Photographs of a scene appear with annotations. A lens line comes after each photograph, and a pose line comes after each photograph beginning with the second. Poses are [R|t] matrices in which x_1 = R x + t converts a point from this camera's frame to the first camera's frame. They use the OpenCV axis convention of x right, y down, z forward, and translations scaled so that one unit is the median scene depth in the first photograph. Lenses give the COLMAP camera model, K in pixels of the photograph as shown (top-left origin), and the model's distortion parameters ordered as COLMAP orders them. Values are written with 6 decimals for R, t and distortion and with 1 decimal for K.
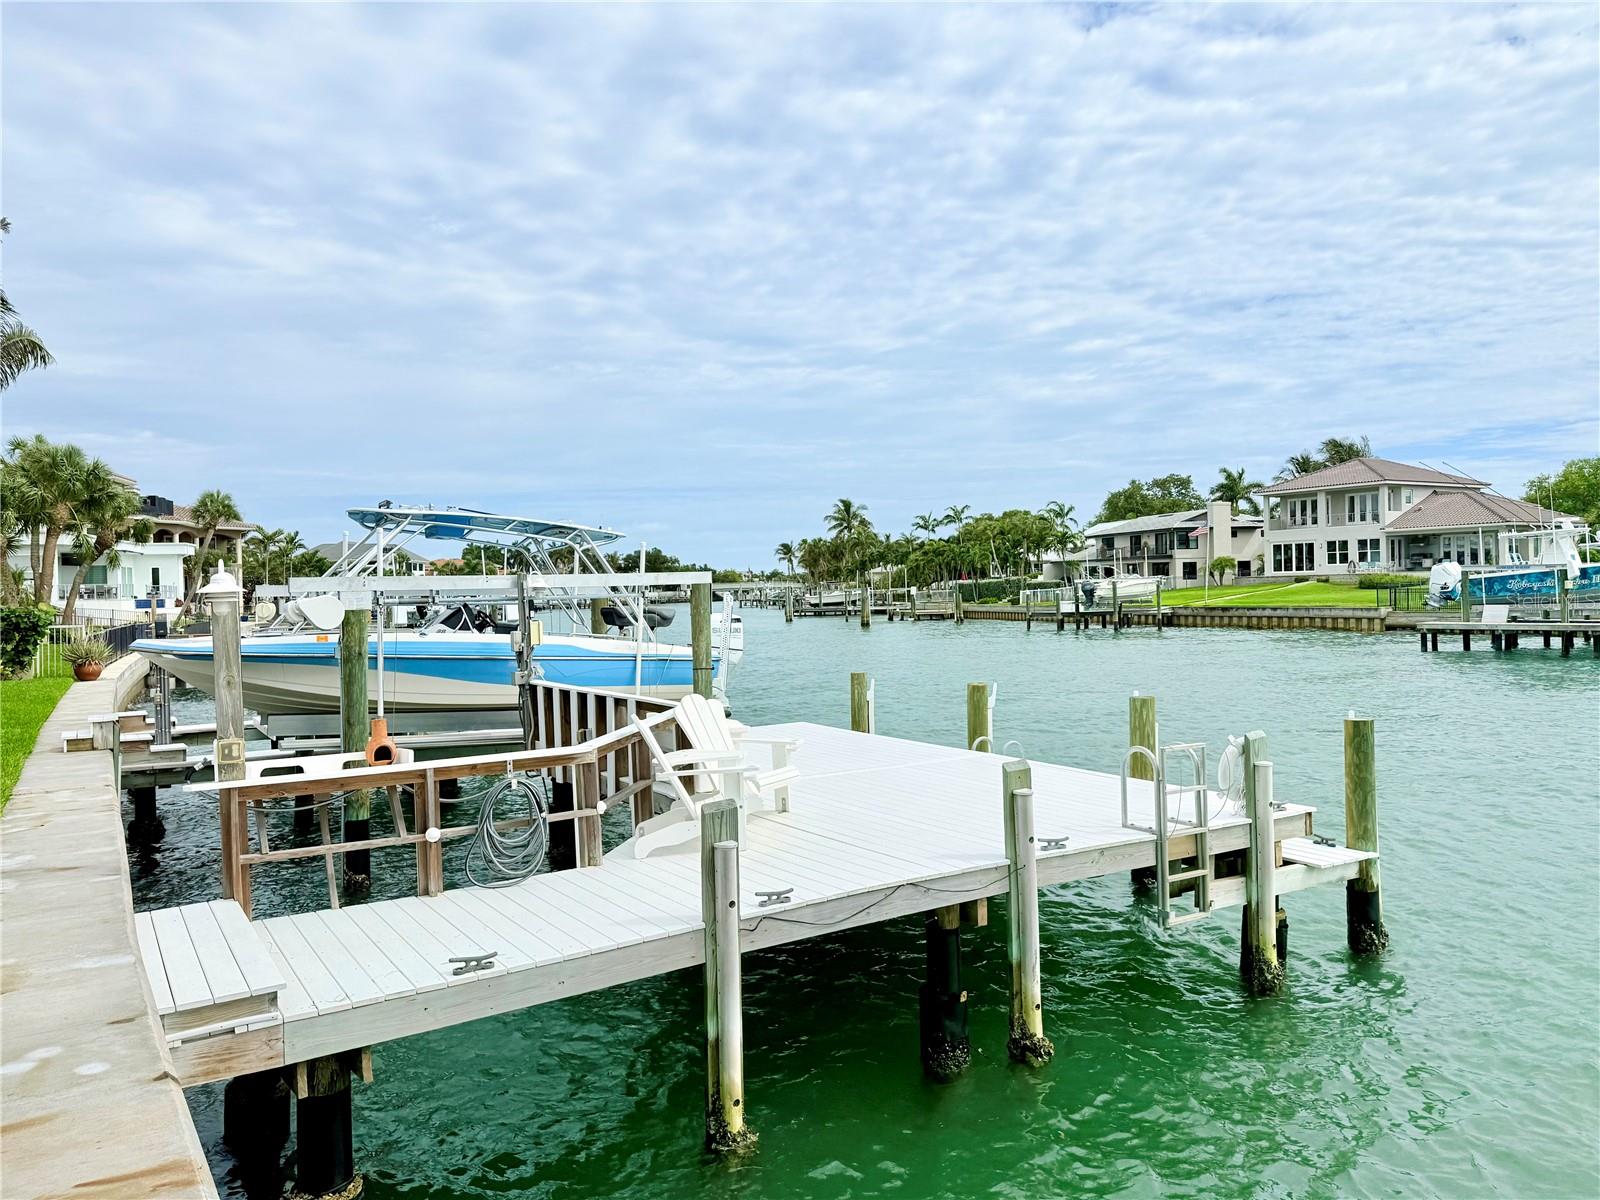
lens RADIAL K [[1201.2, 0, 809.2], [0, 1201.2, 602.4], [0, 0, 1]] dist [0.149383, -0.126101]
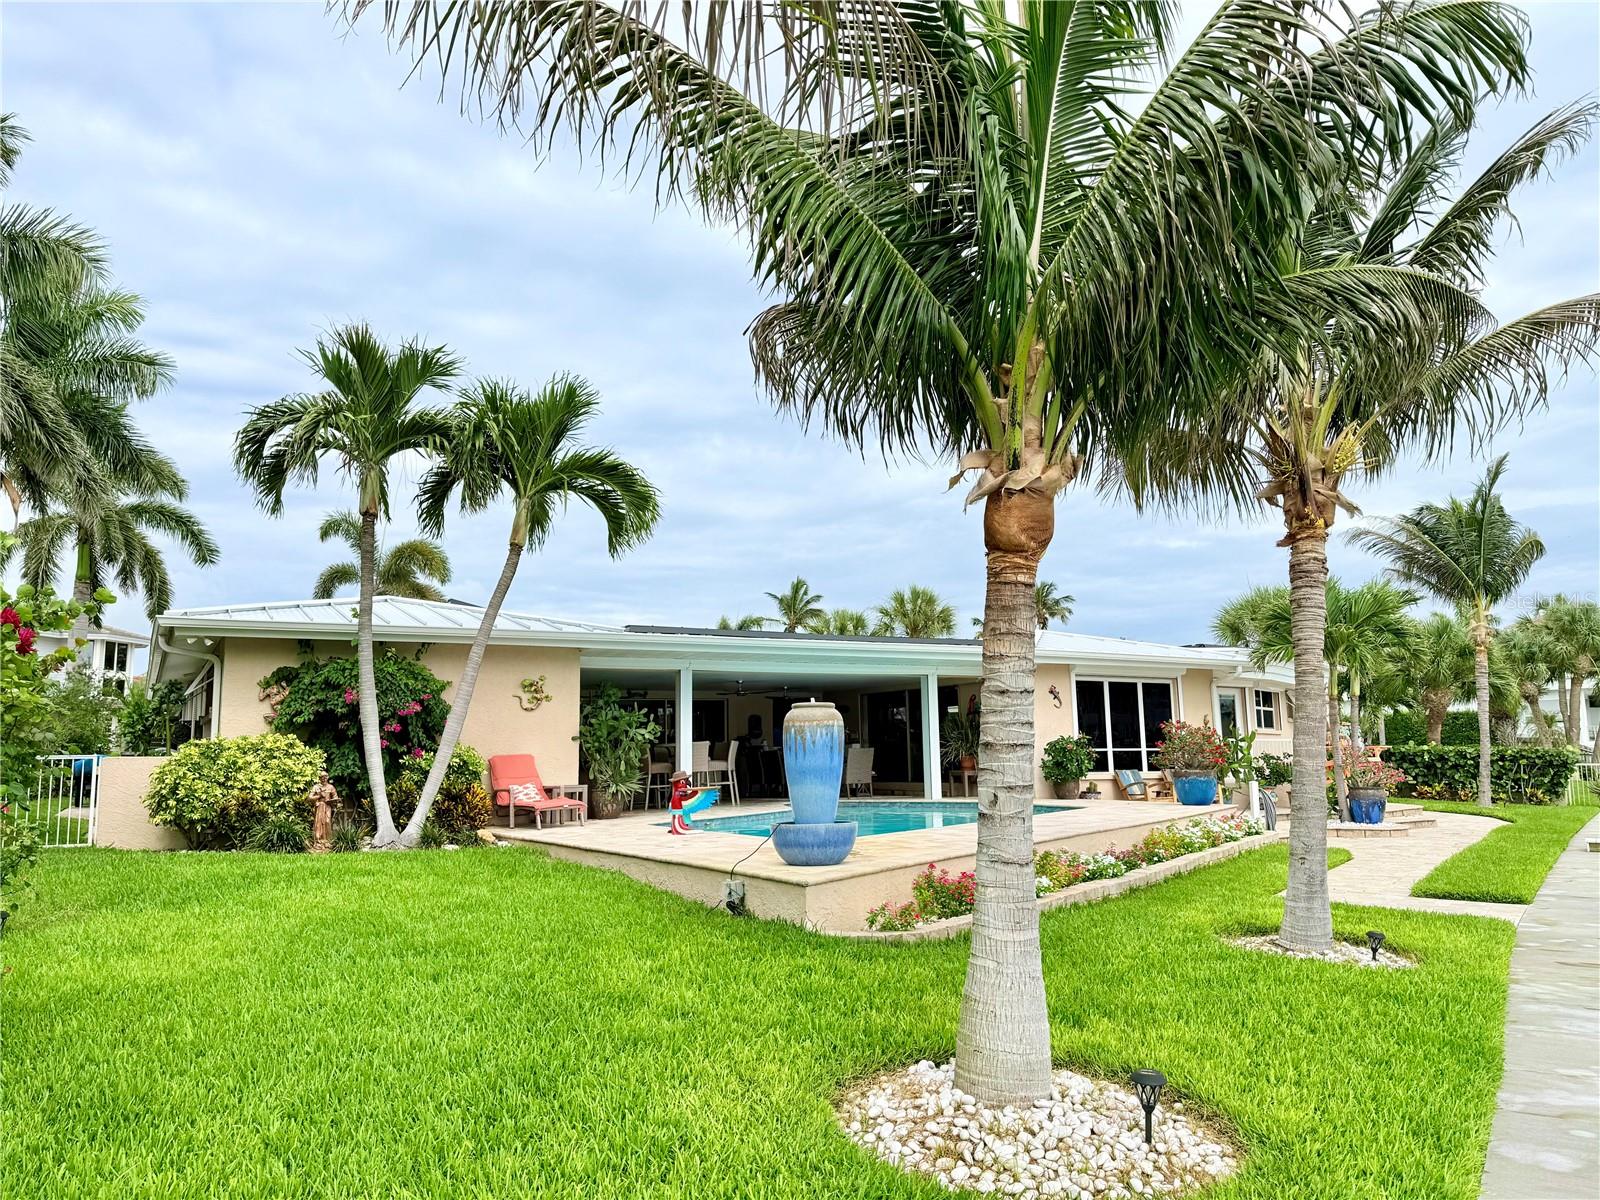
lens RADIAL K [[1201.2, 0, 809.2], [0, 1201.2, 602.4], [0, 0, 1]] dist [0.149383, -0.126101]
pose [[0.452969, -0.104965, -0.885326, 0.080142], [0.006815, 0.993423, -0.114295, -0.001888], [0.891500, 0.045739, 0.450705, -0.122962]]
